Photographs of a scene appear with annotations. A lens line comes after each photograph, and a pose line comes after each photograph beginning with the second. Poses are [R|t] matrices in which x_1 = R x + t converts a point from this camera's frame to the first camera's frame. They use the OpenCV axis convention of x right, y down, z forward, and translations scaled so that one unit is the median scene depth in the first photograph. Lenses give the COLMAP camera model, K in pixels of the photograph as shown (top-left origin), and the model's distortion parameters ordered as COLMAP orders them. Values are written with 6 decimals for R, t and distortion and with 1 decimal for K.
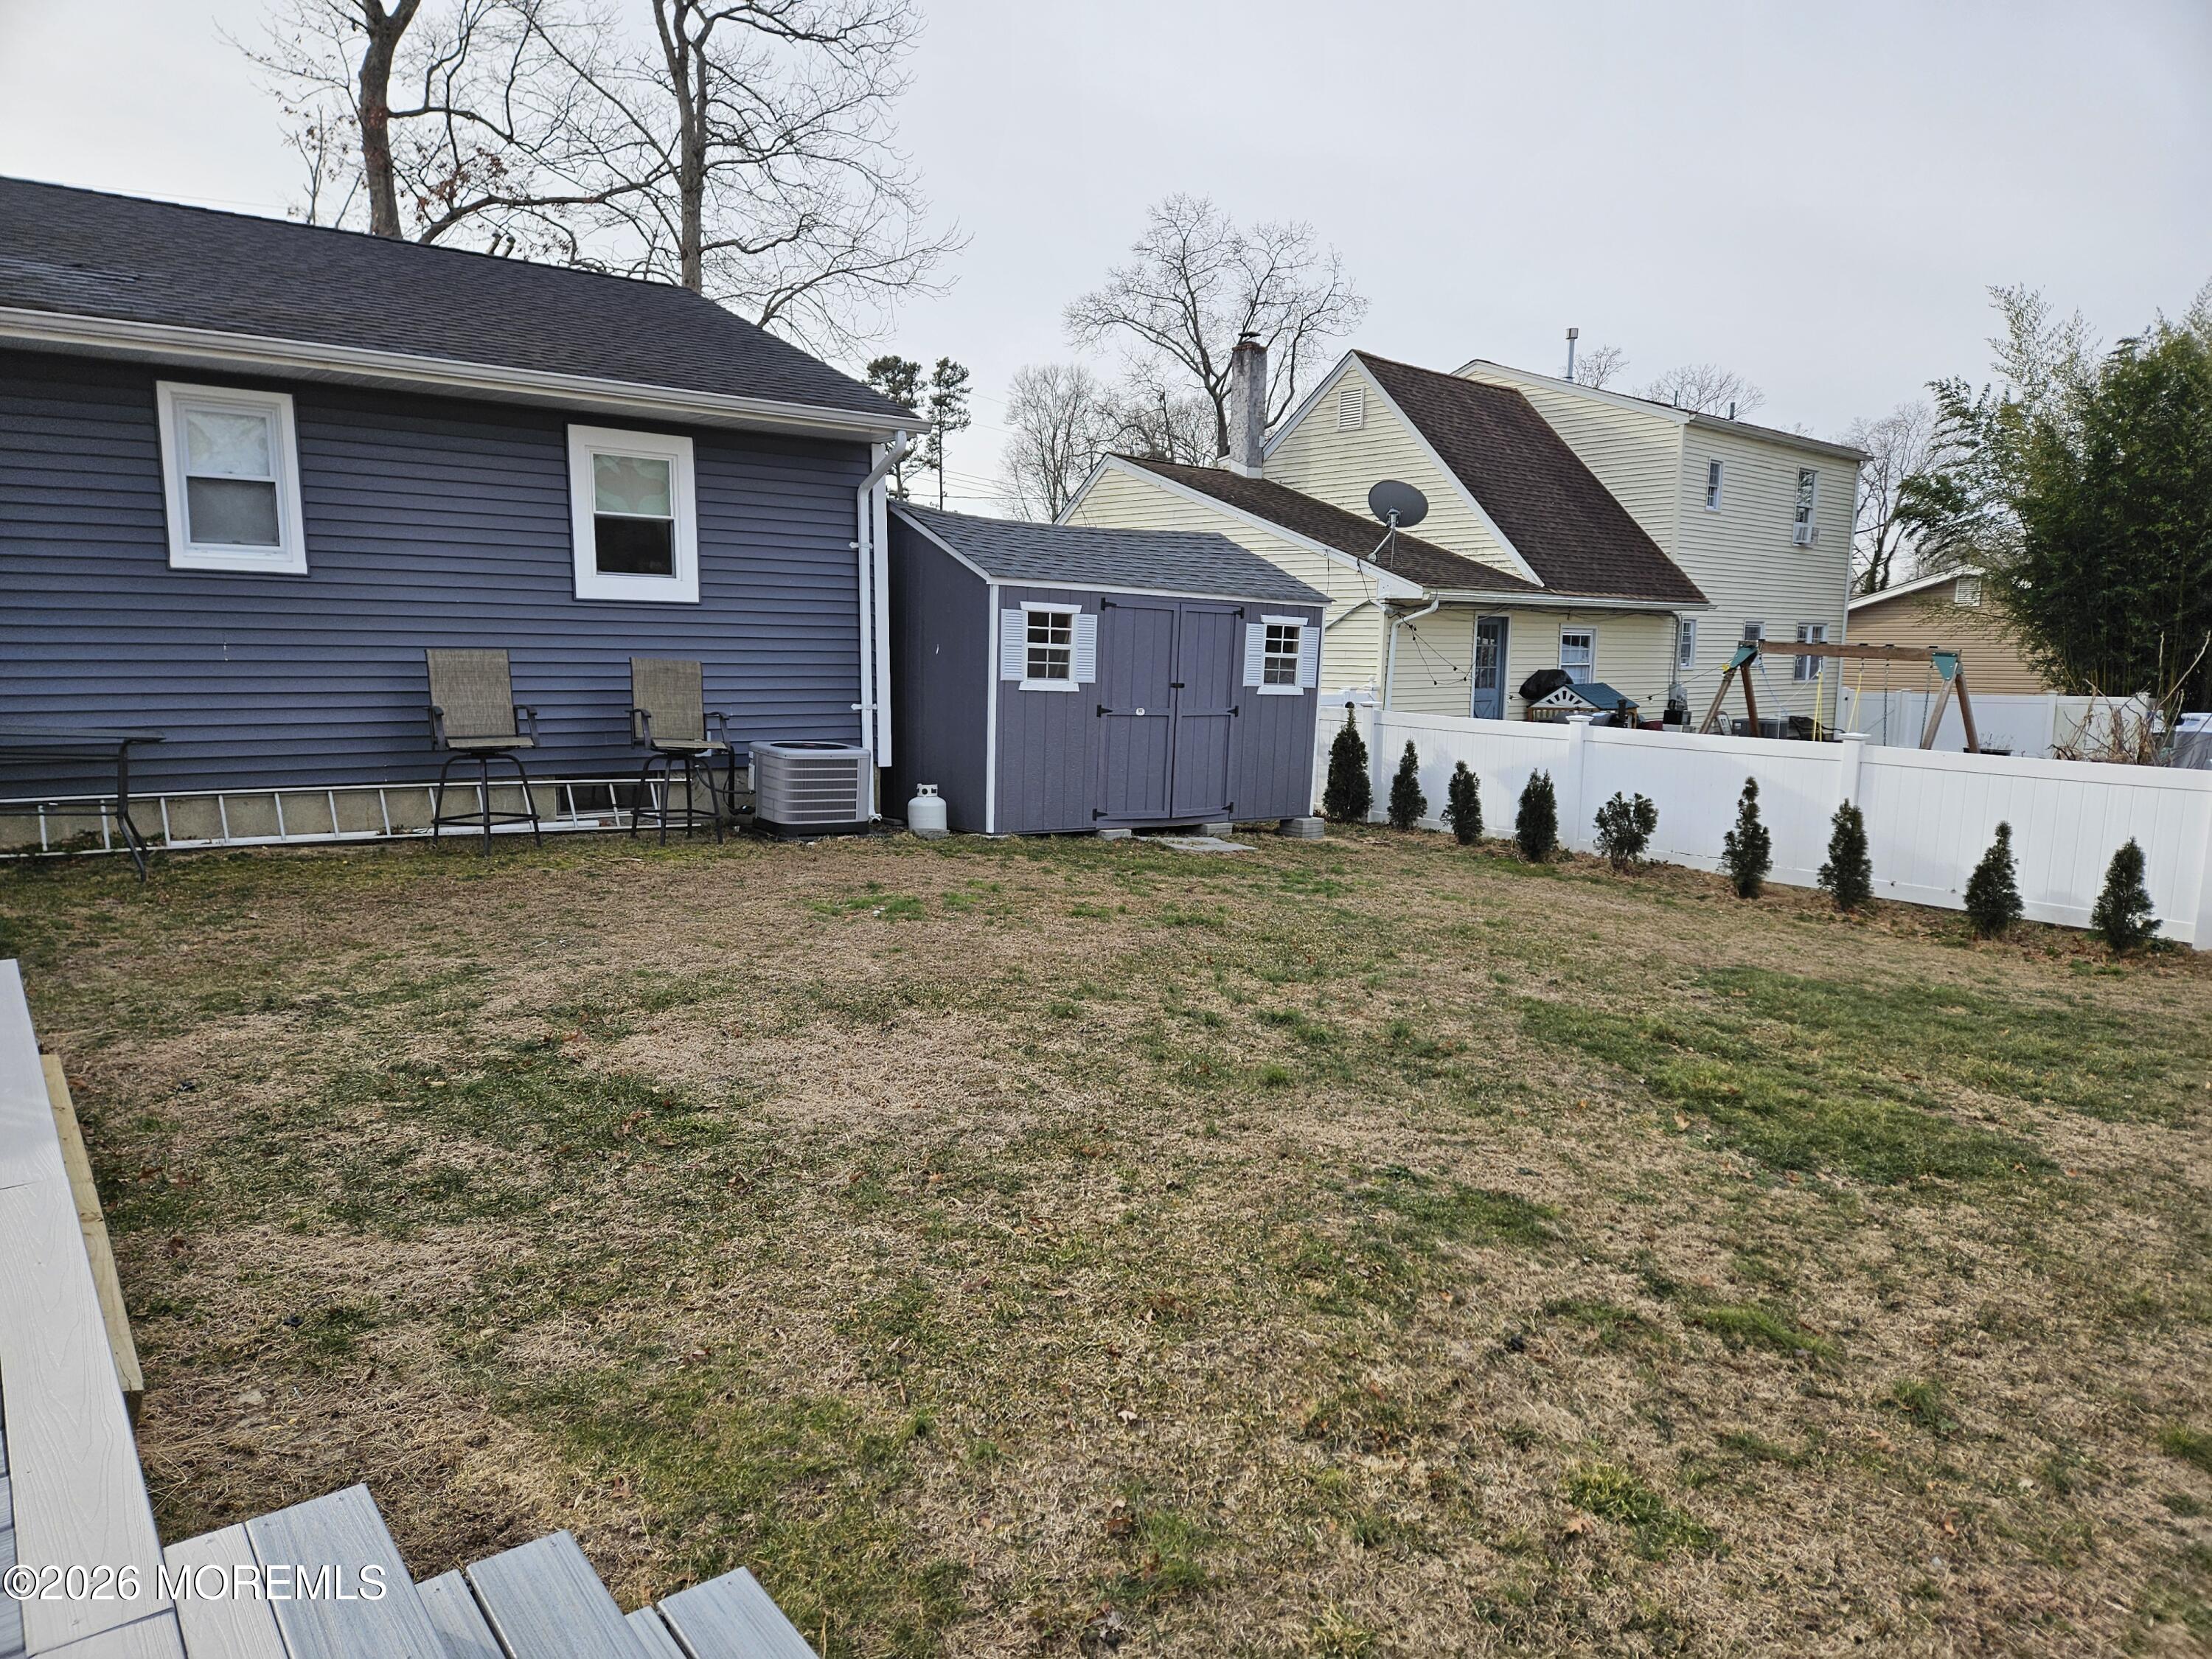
lens RADIAL K [[1489.7, 0, 1118.5], [0, 1489.7, 850.9], [0, 0, 1]] dist [0.097540, -0.086726]
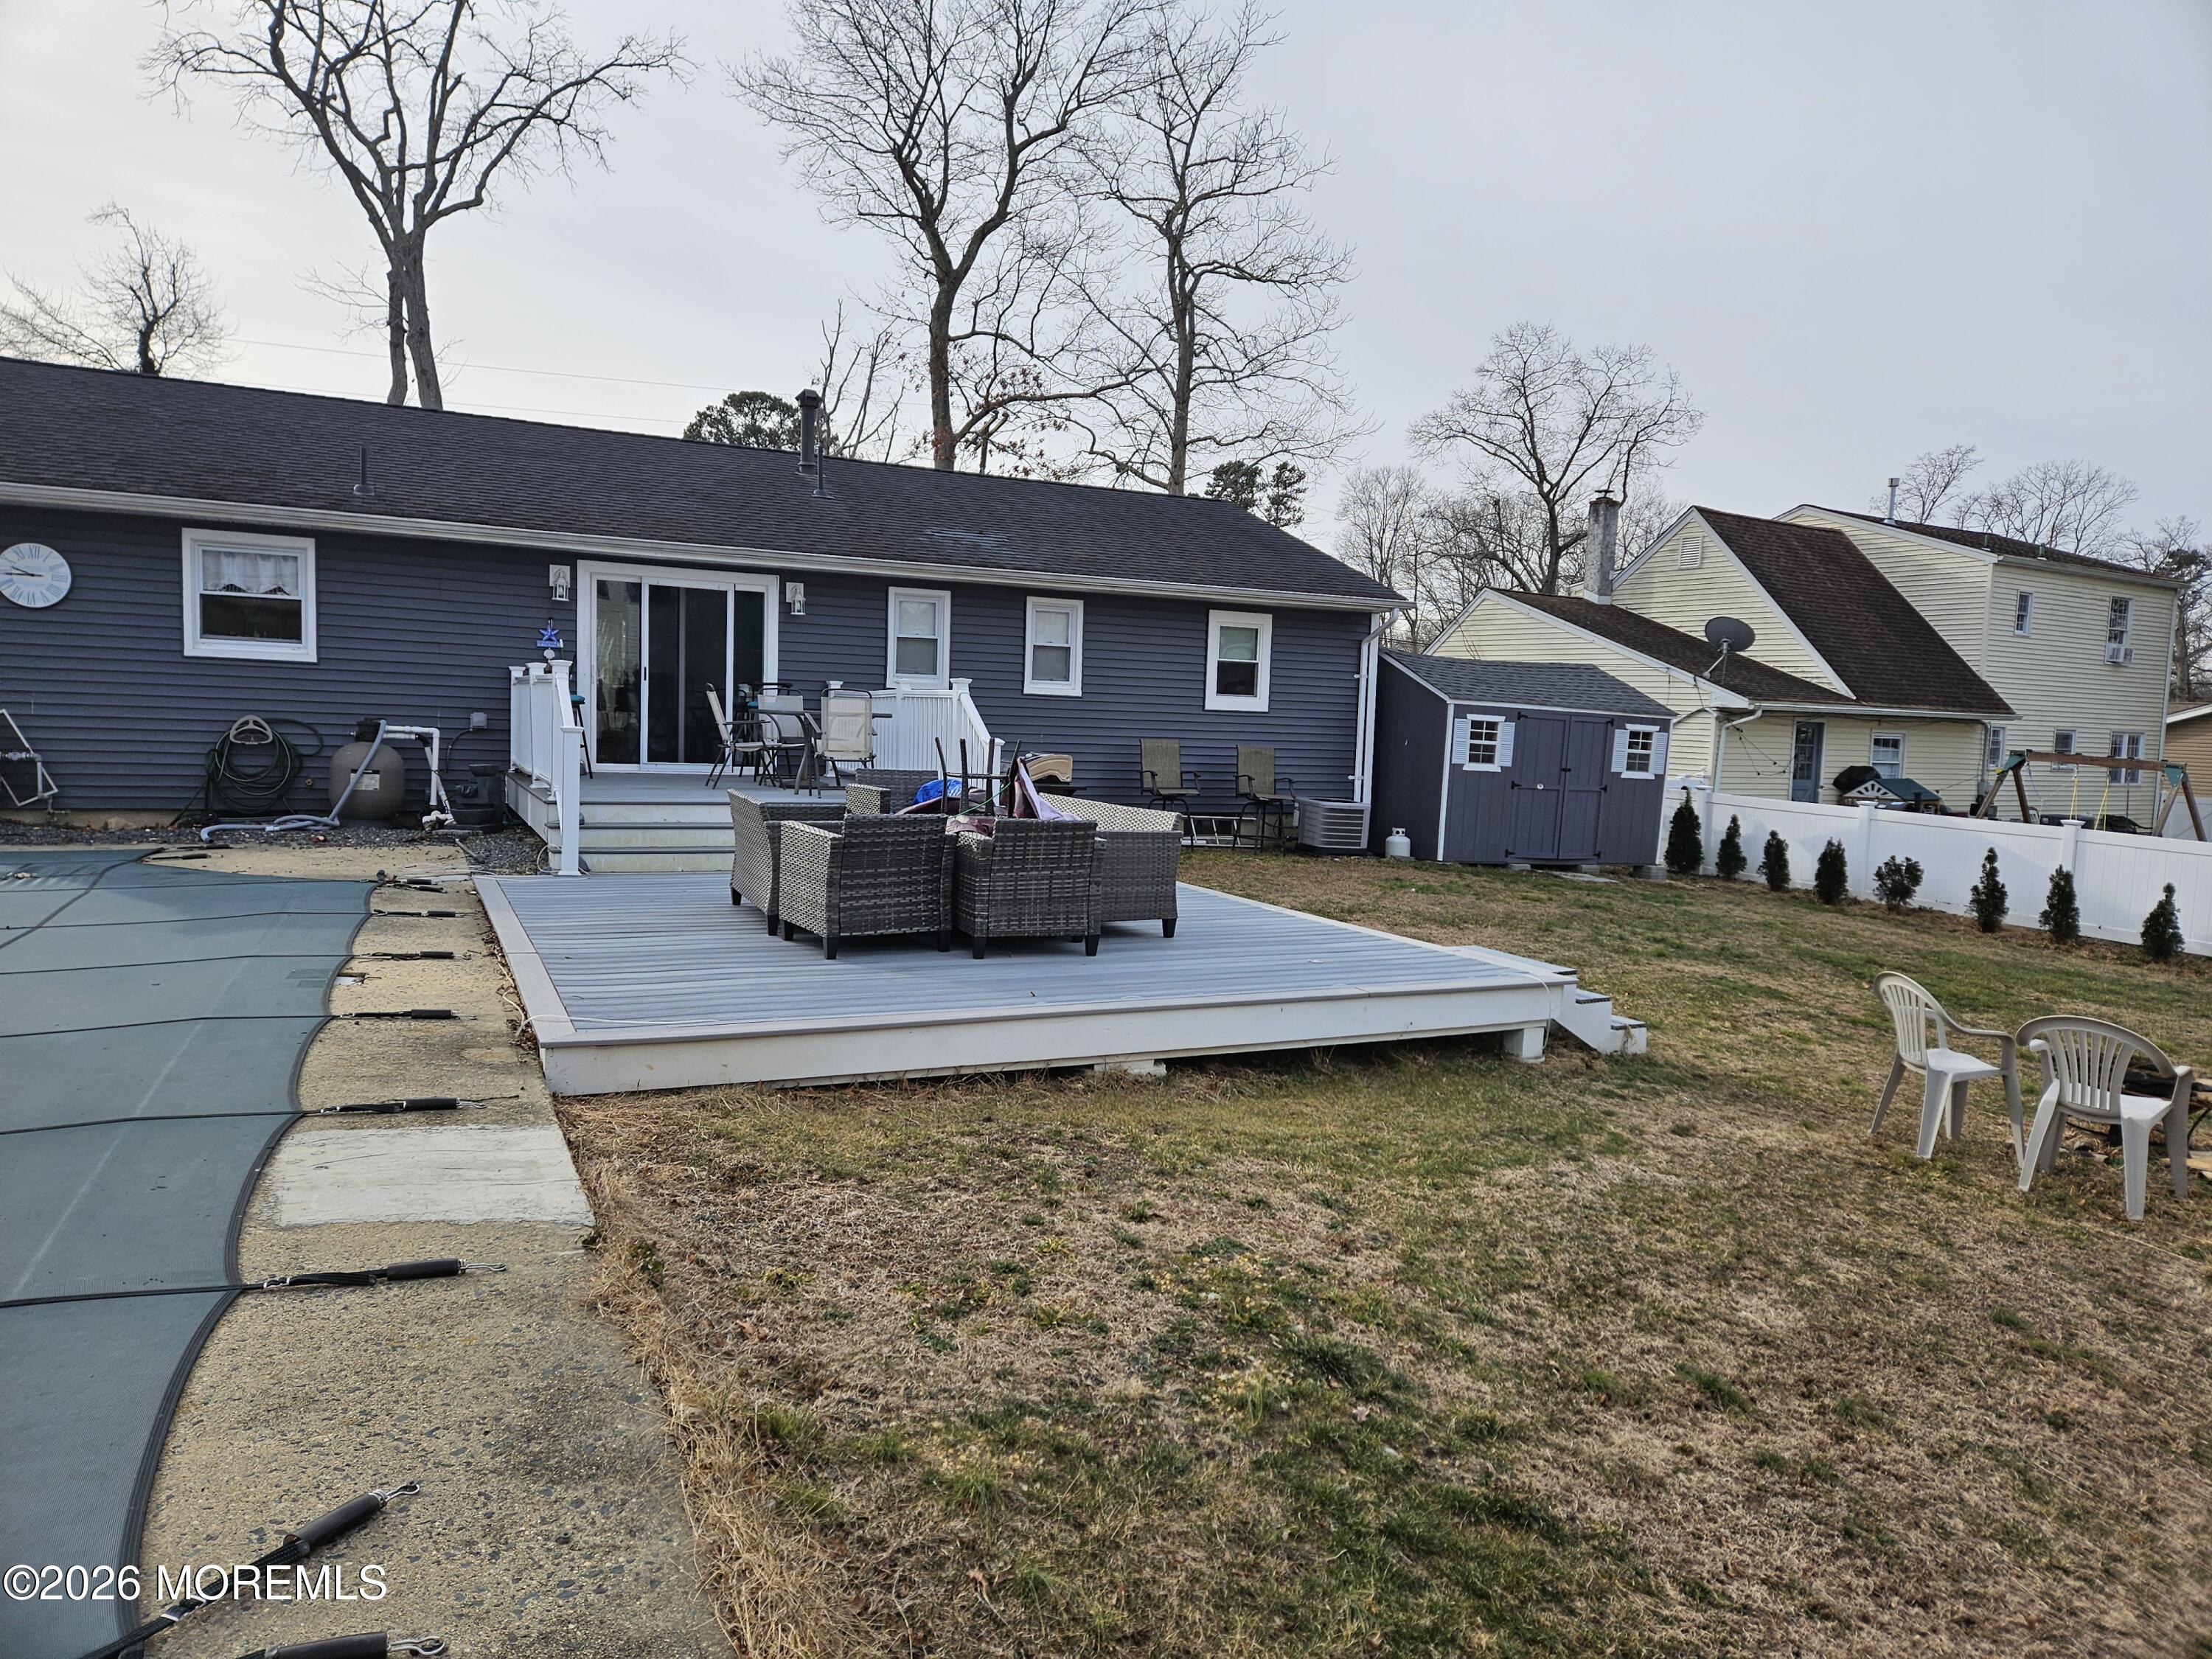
lens RADIAL K [[1467.5, 0, 1111.6], [0, 1467.5, 822.0], [0, 0, 1]] dist [0.098325, -0.078920]
pose [[0.978274, 0.039994, -0.203424, -0.087949], [-0.053743, 0.996596, -0.062516, 0.049842], [0.200231, 0.072091, 0.977093, -0.459590]]
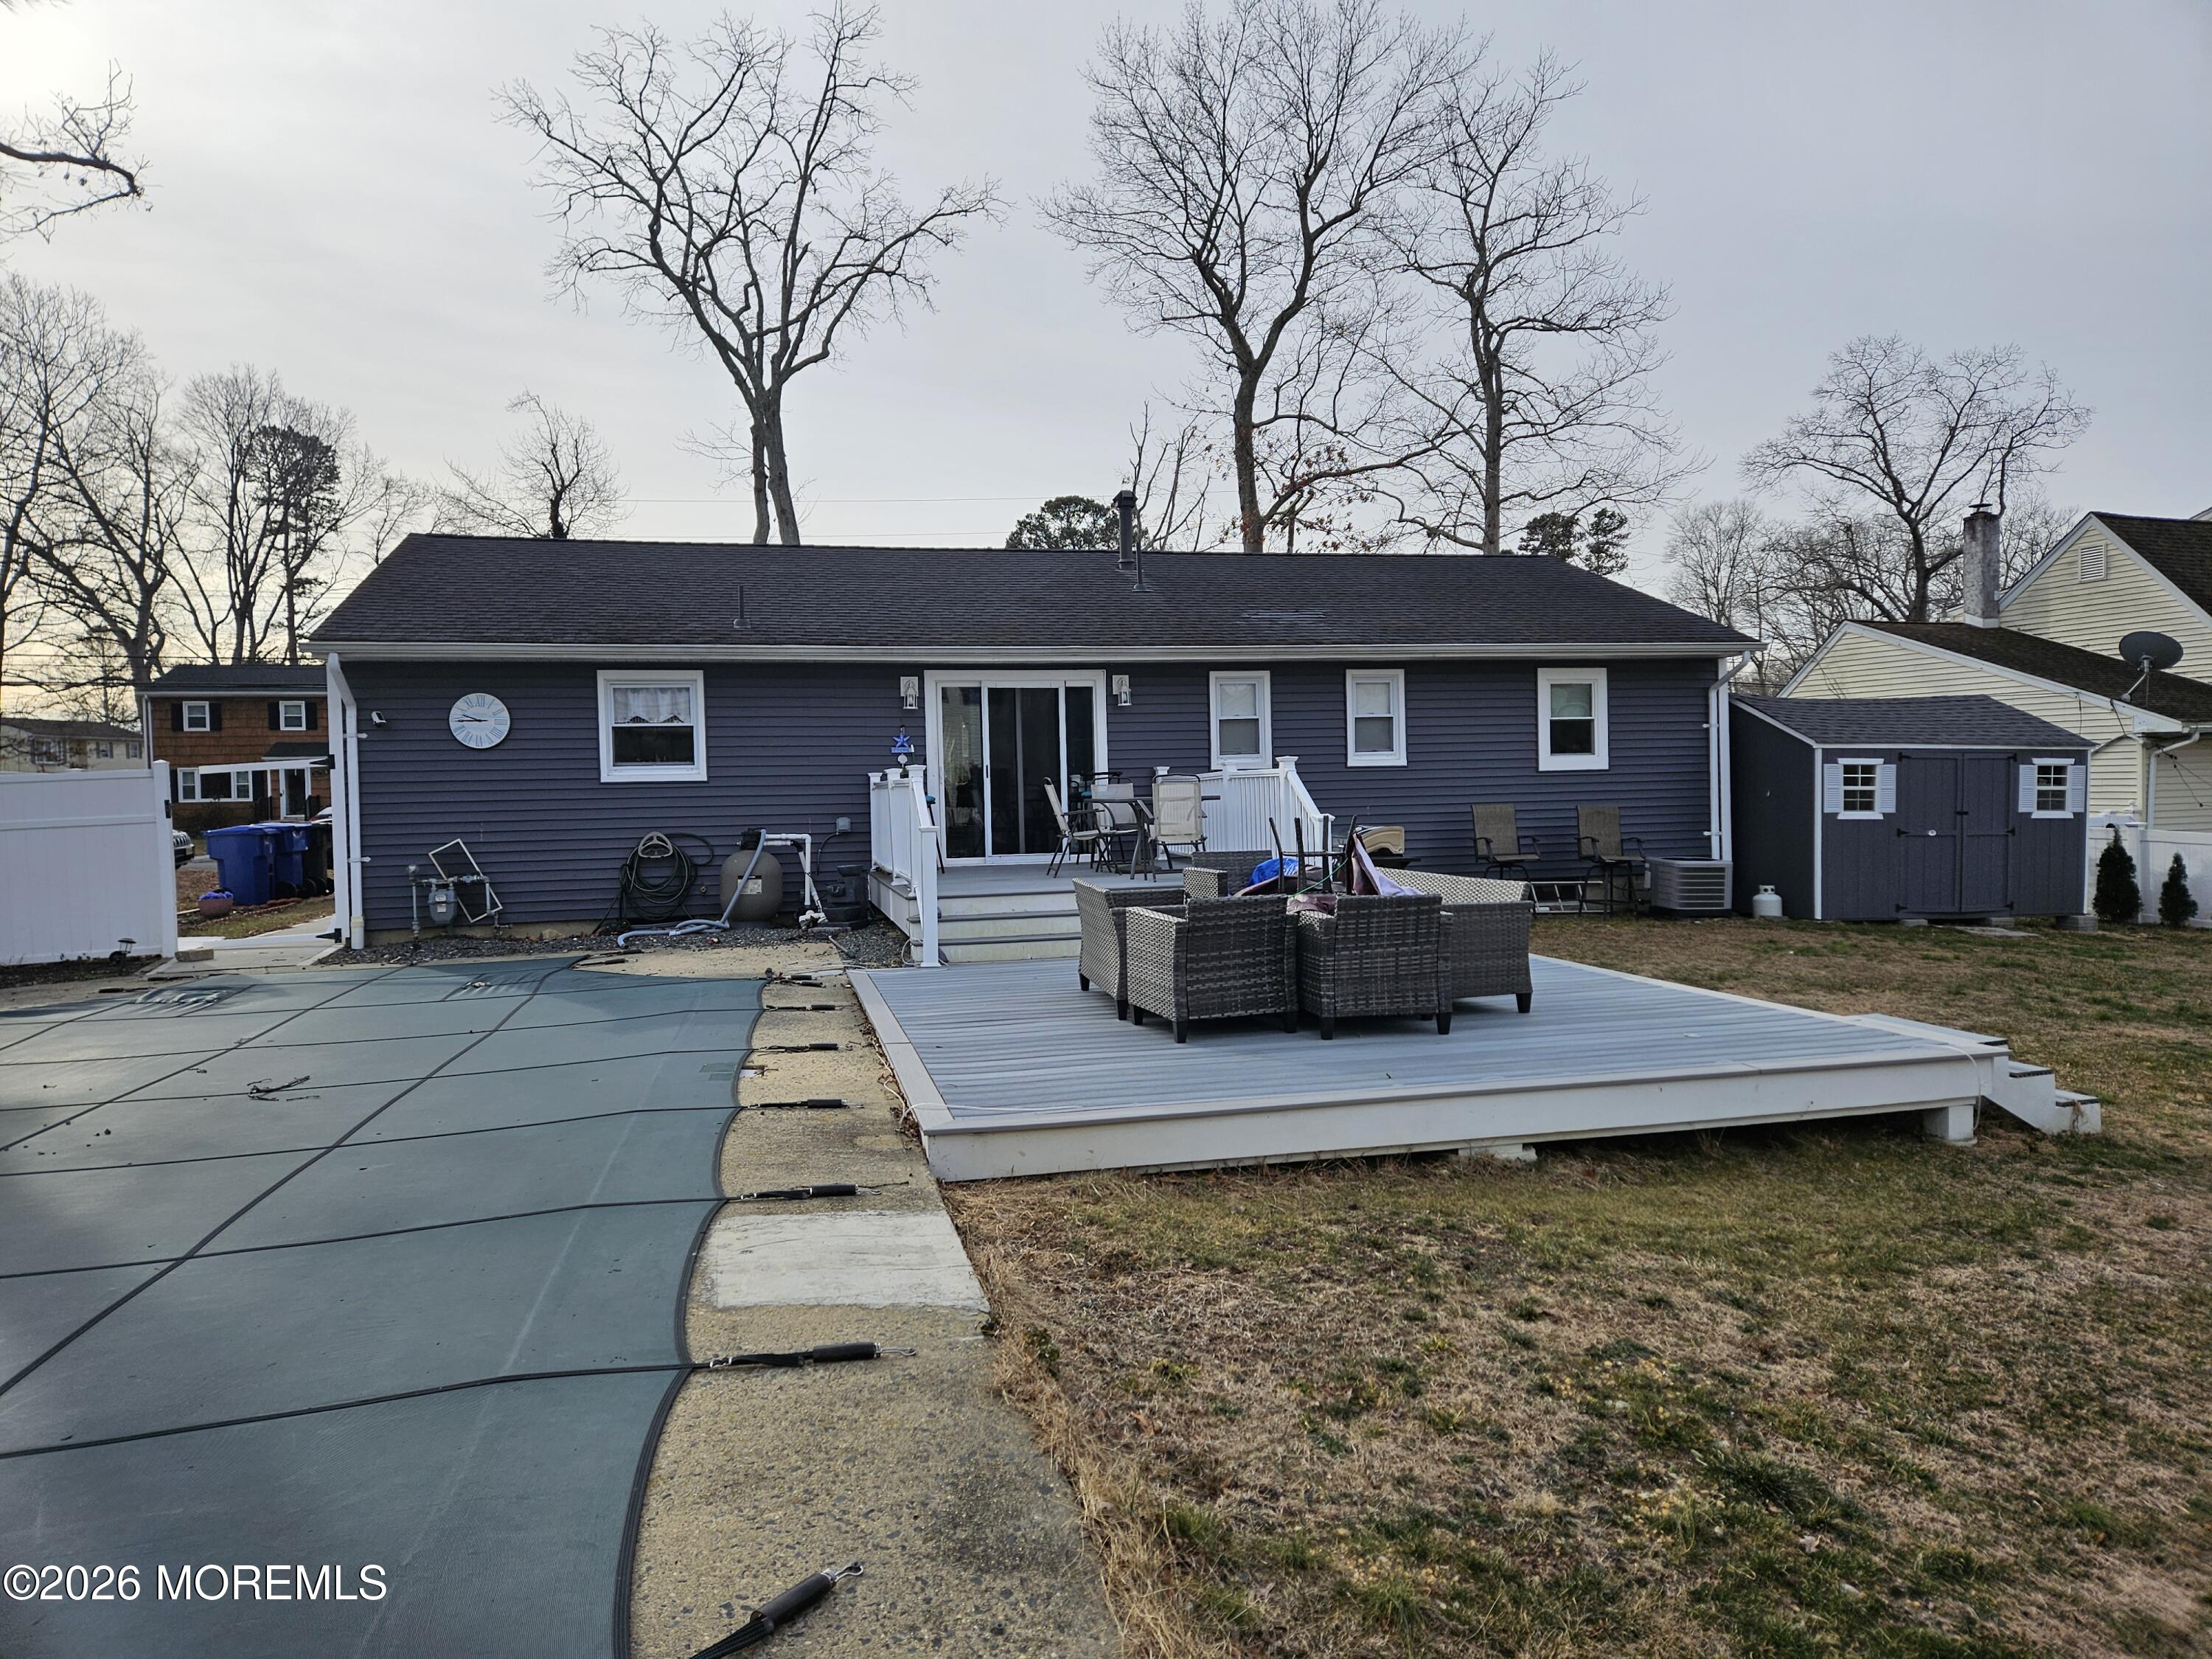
lens RADIAL K [[1468.2, 0, 1124.2], [0, 1468.2, 809.2], [0, 0, 1]] dist [0.097478, -0.070999]
pose [[0.915540, -0.026161, -0.401375, -0.093783], [-0.021467, 0.993282, -0.113707, 0.048295], [0.401654, 0.112720, 0.908828, -0.463054]]
